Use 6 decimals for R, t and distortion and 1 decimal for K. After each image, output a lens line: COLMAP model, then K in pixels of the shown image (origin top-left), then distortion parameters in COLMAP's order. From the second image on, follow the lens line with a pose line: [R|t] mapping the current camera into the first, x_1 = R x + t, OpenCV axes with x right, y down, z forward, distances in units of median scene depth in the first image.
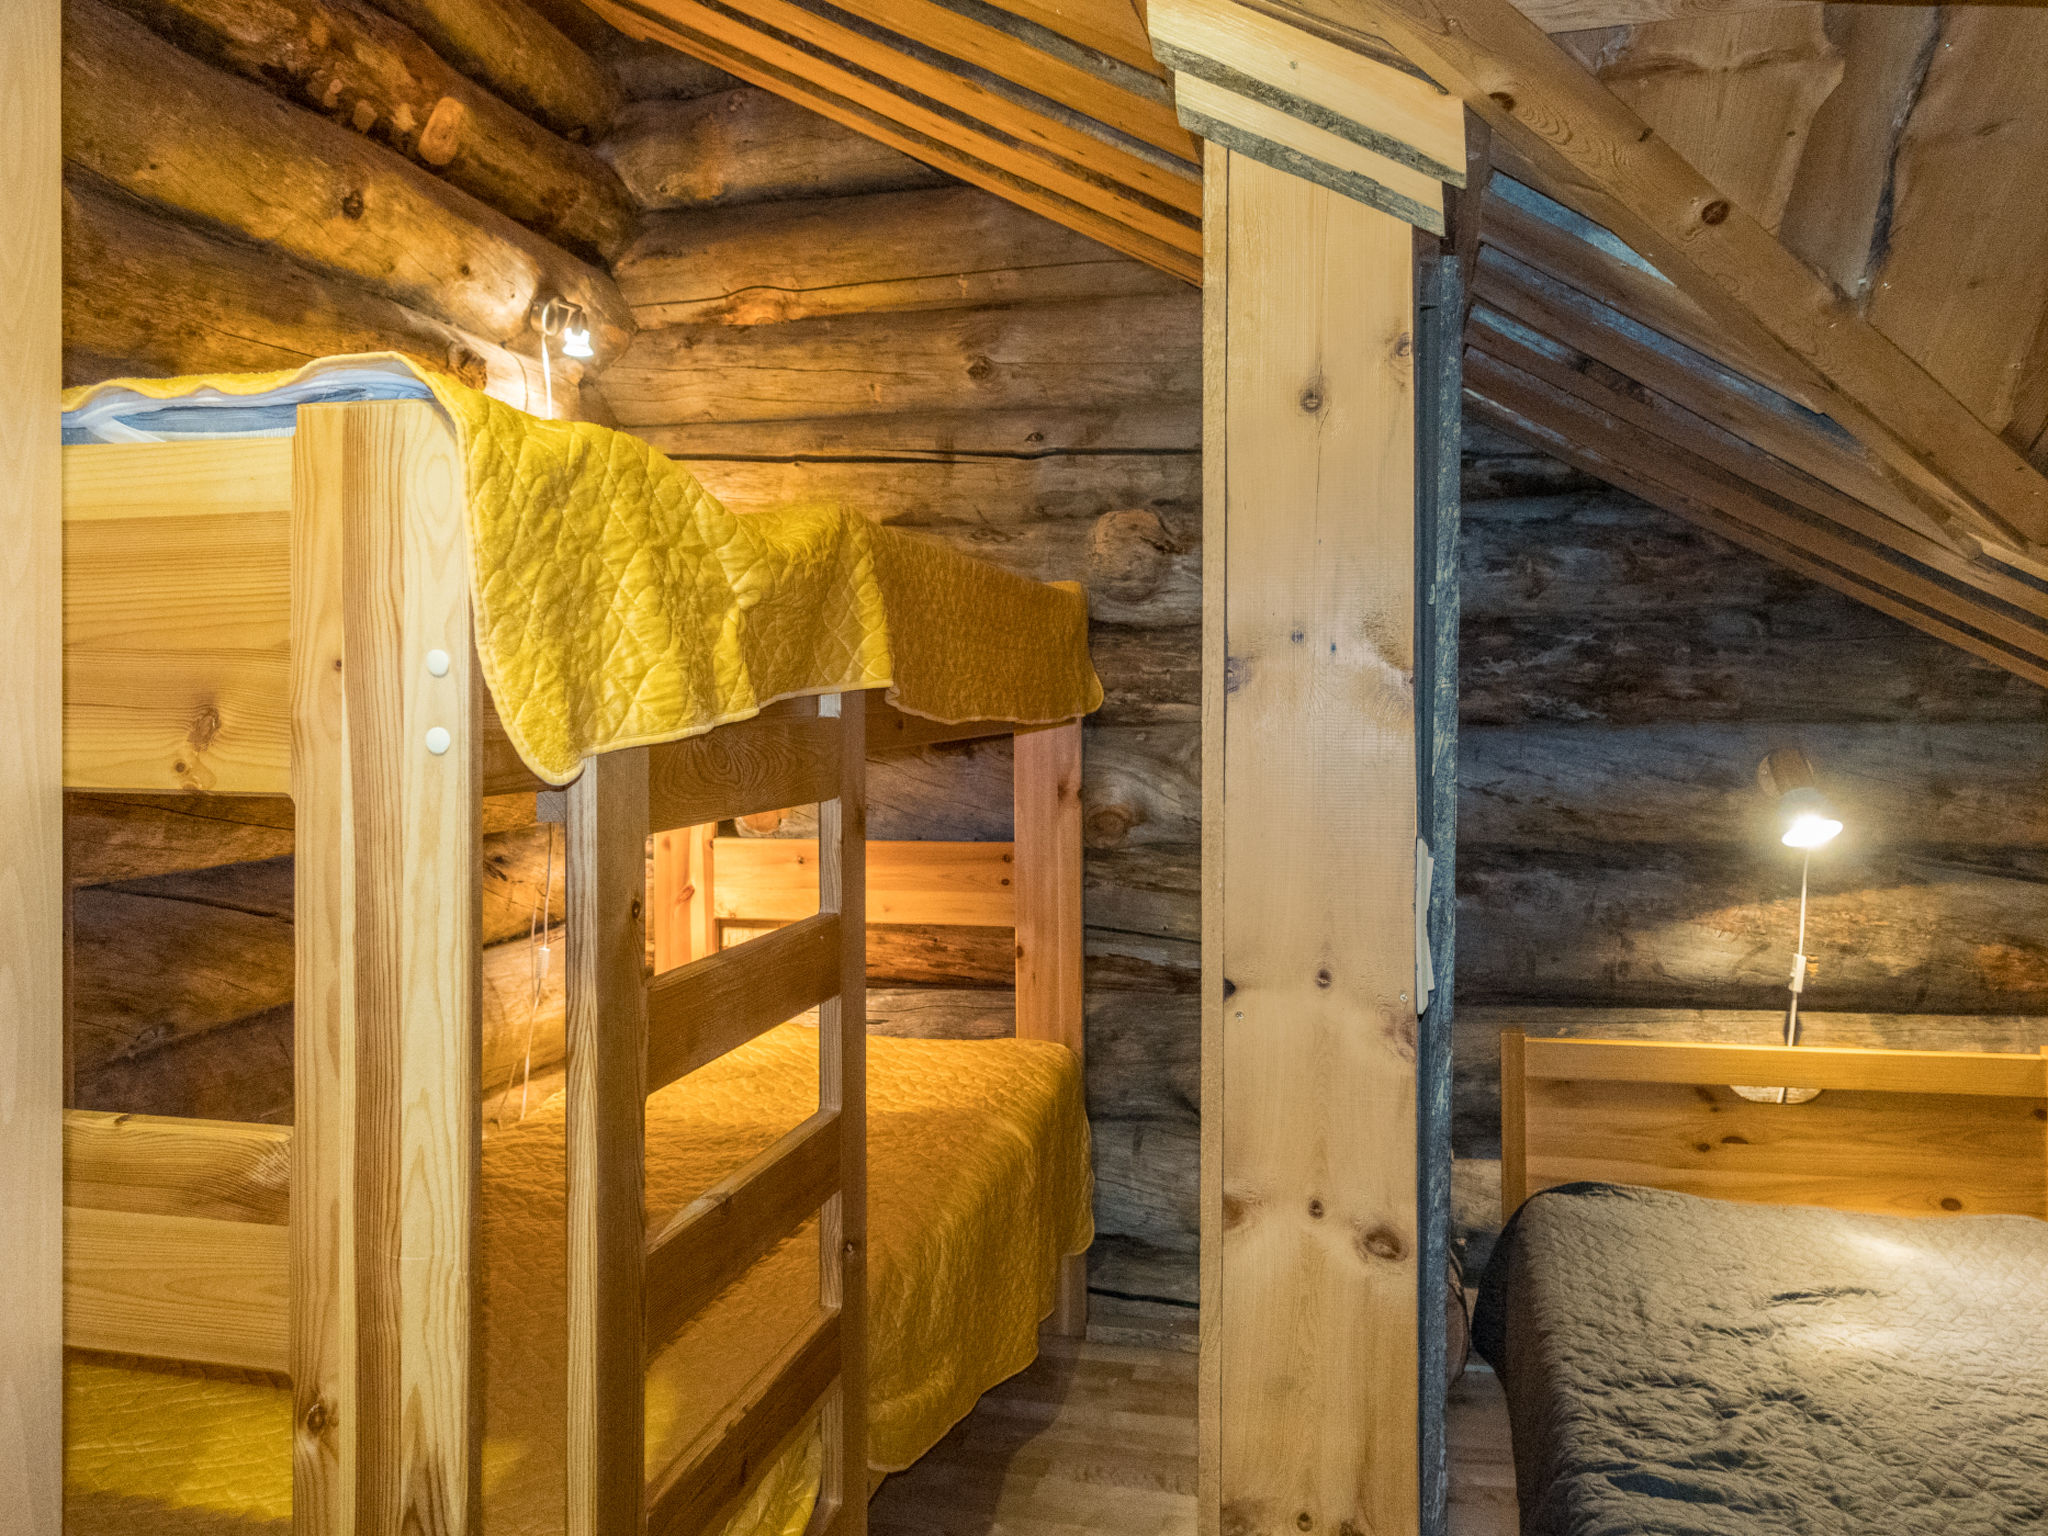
lens RADIAL K [[1627.0, 0, 1020.7], [0, 1627.0, 762.7], [0, 0, 1]] dist [0.008345, 0.001413]
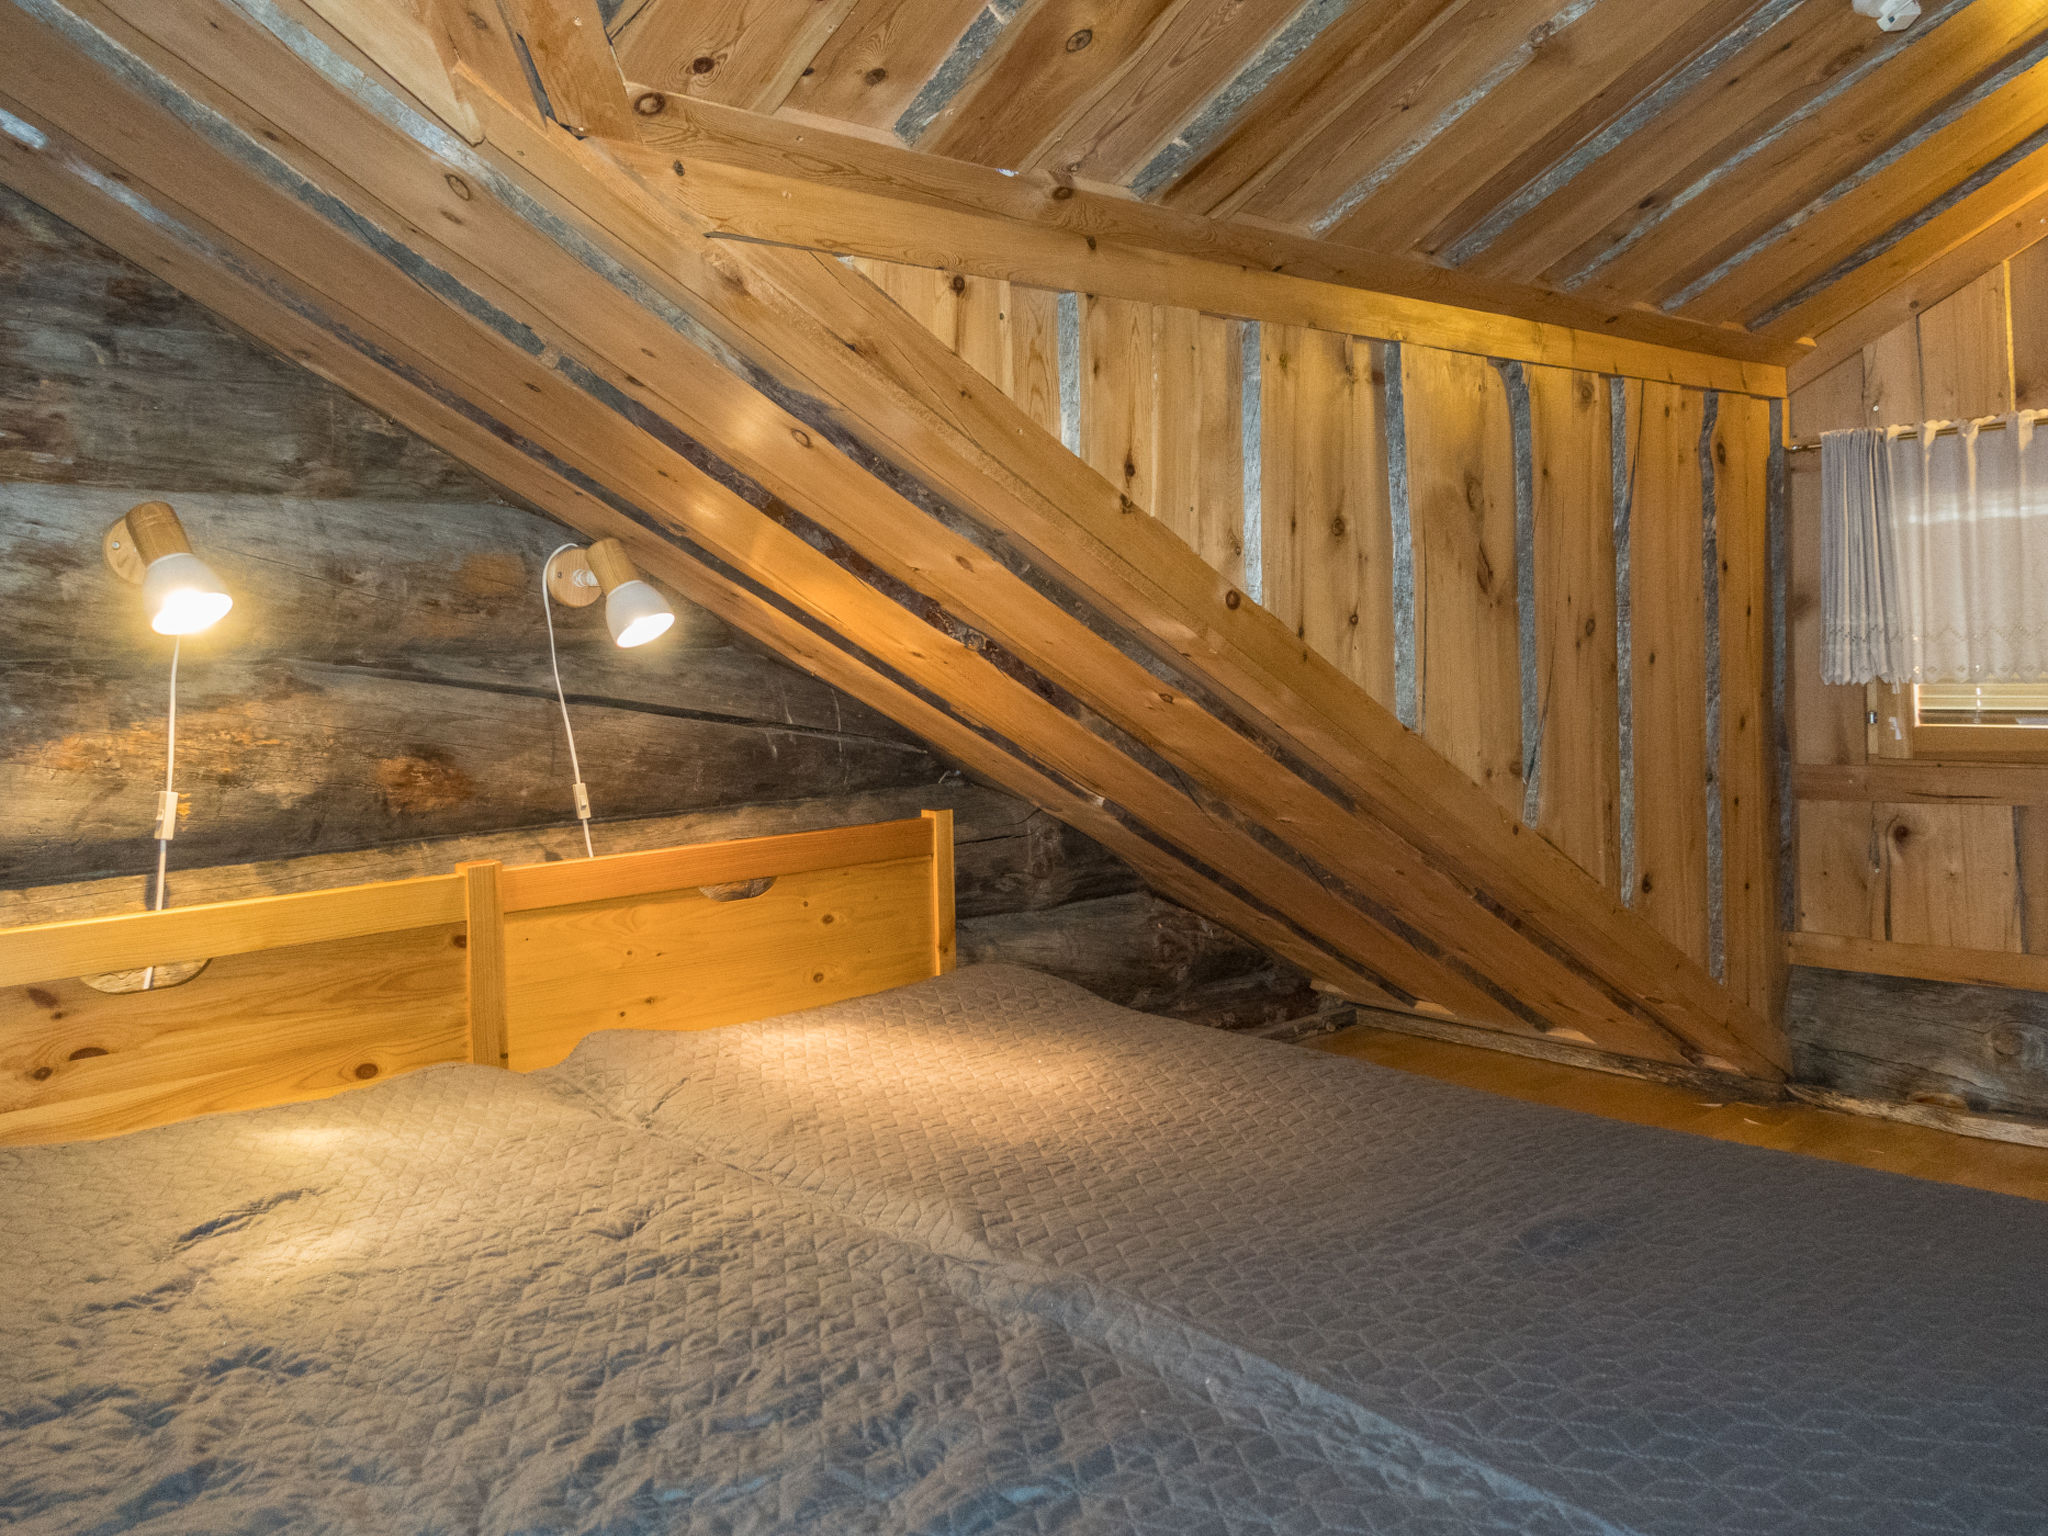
lens RADIAL K [[1627.0, 0, 1058.0], [0, 1627.0, 660.3], [0, 0, 1]] dist [0.008345, 0.001413]
pose [[0.530267, -0.004159, 0.847820, 0.056103], [0.044064, 0.998772, -0.022660, 0.096332], [-0.846685, 0.049374, 0.529799, 0.254429]]
